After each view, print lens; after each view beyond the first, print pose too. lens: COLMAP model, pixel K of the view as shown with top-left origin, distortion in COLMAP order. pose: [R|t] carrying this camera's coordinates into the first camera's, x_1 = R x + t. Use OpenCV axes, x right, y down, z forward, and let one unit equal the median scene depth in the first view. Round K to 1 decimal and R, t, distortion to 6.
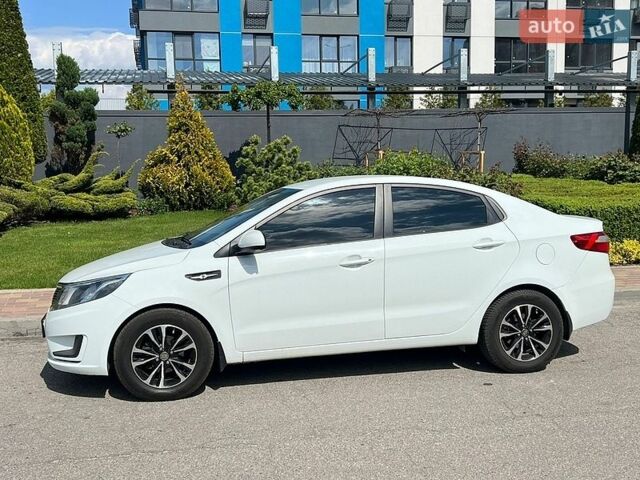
lens RADIAL K [[741.5, 0, 302.7], [0, 741.5, 237.2], [0, 0, 1]] dist [0.182635, -0.457318]
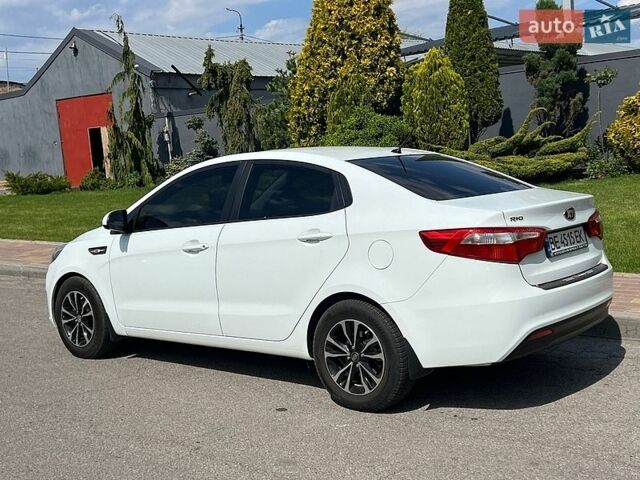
lens RADIAL K [[834.1, 0, 320.0], [0, 834.1, 240.0], [0, 0, 1]] dist [0.213679, -0.734093]
pose [[0.598964, 0.061212, -0.798433, 0.945702], [-0.017171, 0.997827, 0.063618, -0.042652], [0.800592, -0.024395, 0.598714, 0.479214]]
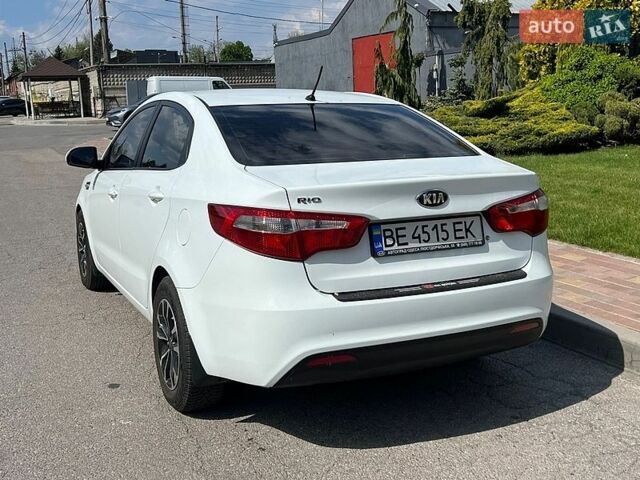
lens RADIAL K [[747.2, 0, 320.0], [0, 747.2, 240.0], [0, 0, 1]] dist [0.115839, -0.205084]
pose [[0.205227, 0.186447, -0.960791, 0.920745], [-0.067775, 0.982038, 0.176093, -0.079008], [0.976365, 0.028979, 0.214178, 0.996870]]
